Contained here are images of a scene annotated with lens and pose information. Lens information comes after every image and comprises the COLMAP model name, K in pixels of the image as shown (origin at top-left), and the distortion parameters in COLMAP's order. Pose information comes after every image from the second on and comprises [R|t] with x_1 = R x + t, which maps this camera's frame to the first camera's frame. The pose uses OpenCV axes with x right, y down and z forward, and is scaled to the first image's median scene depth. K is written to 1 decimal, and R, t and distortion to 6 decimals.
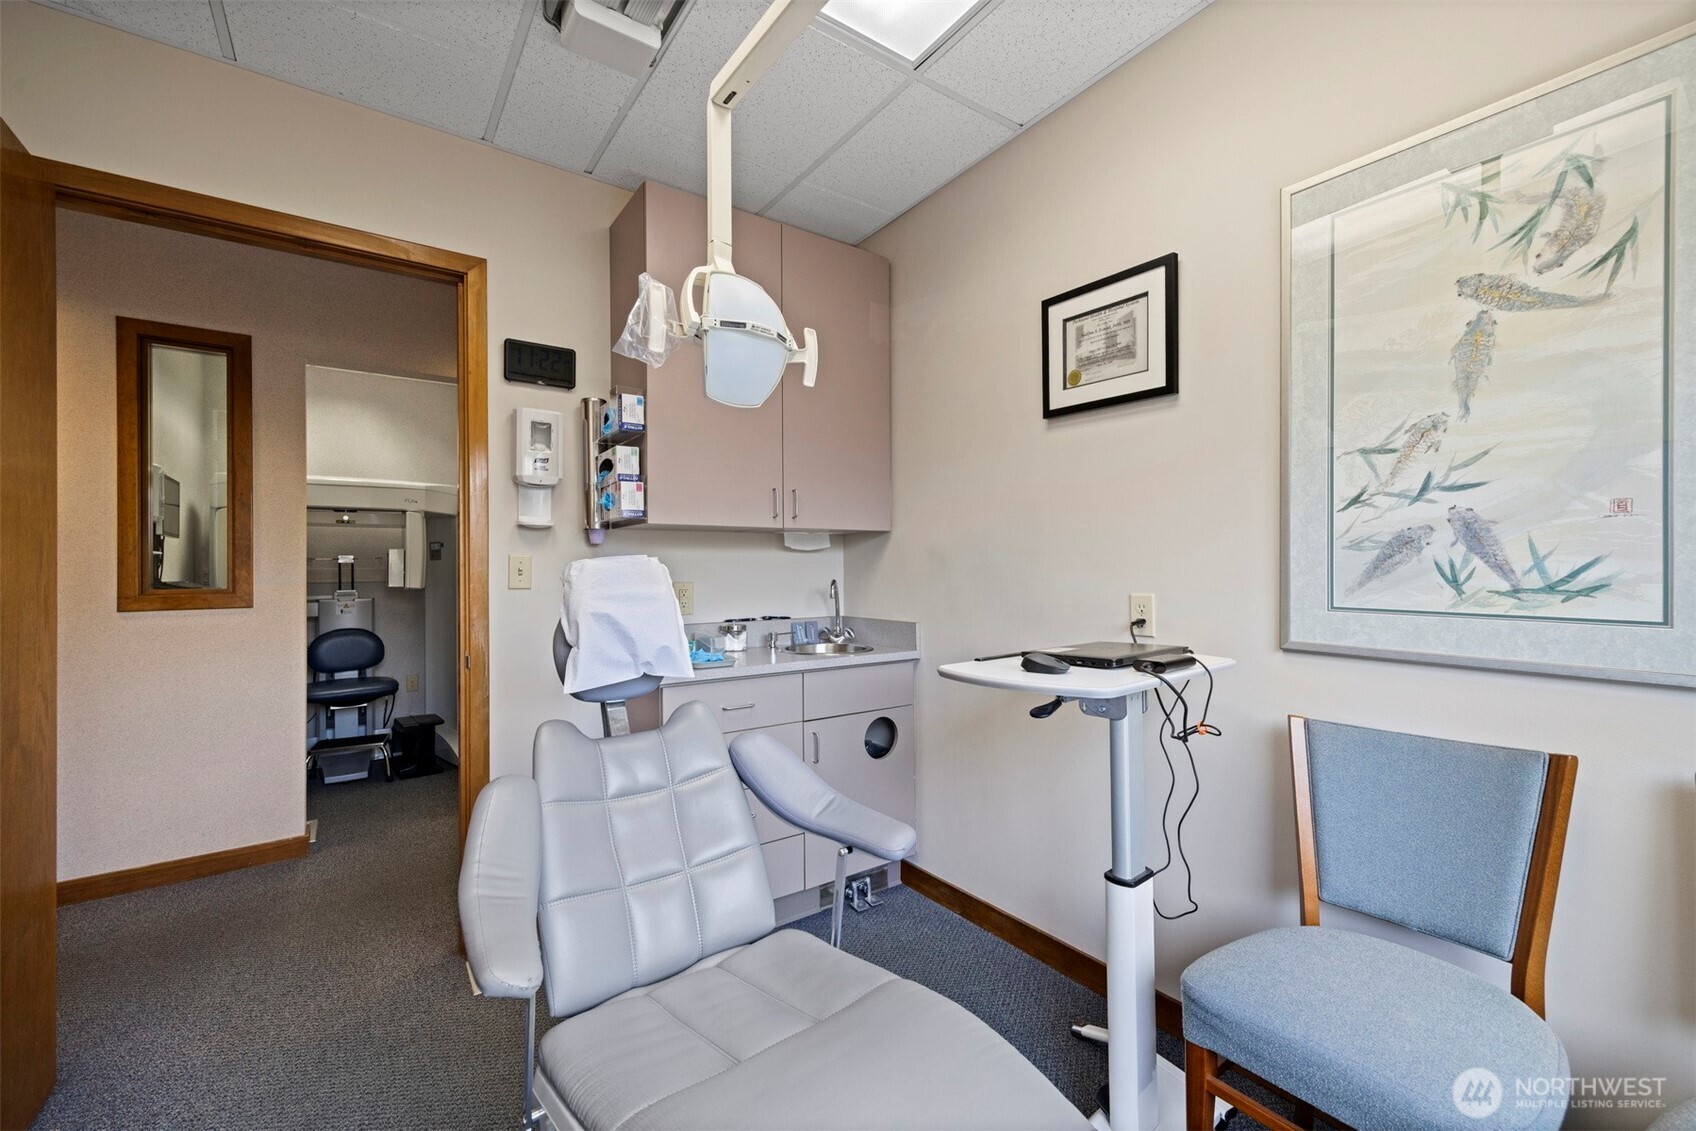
lens RADIAL K [[682.7, 0, 855.2], [0, 682.7, 561.8], [0, 0, 1]] dist [-0.008369, -0.000394]
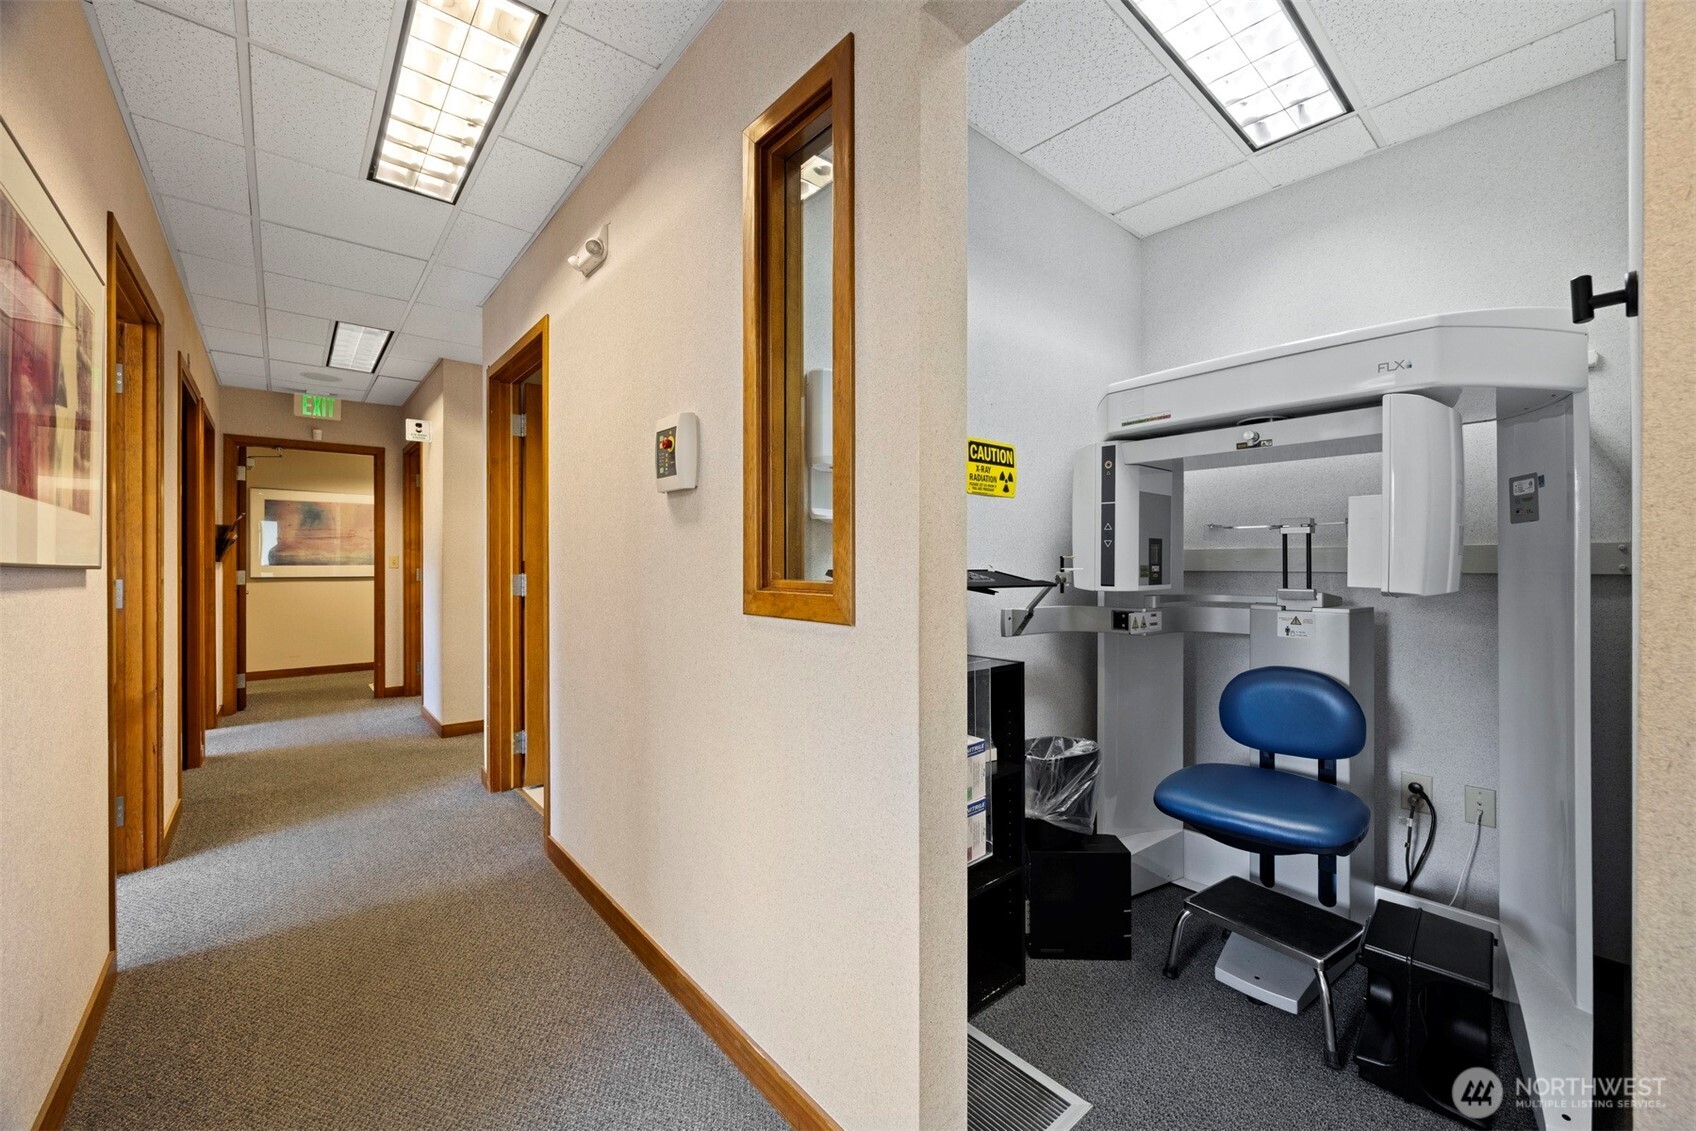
lens RADIAL K [[682.7, 0, 850.0], [0, 682.7, 551.8], [0, 0, 1]] dist [-0.008369, -0.000394]
pose [[0.067730, 0.002915, -0.997699, -0.420655], [0.011388, 0.999928, 0.003695, 0.014624], [0.997639, -0.011612, 0.067692, 0.961631]]
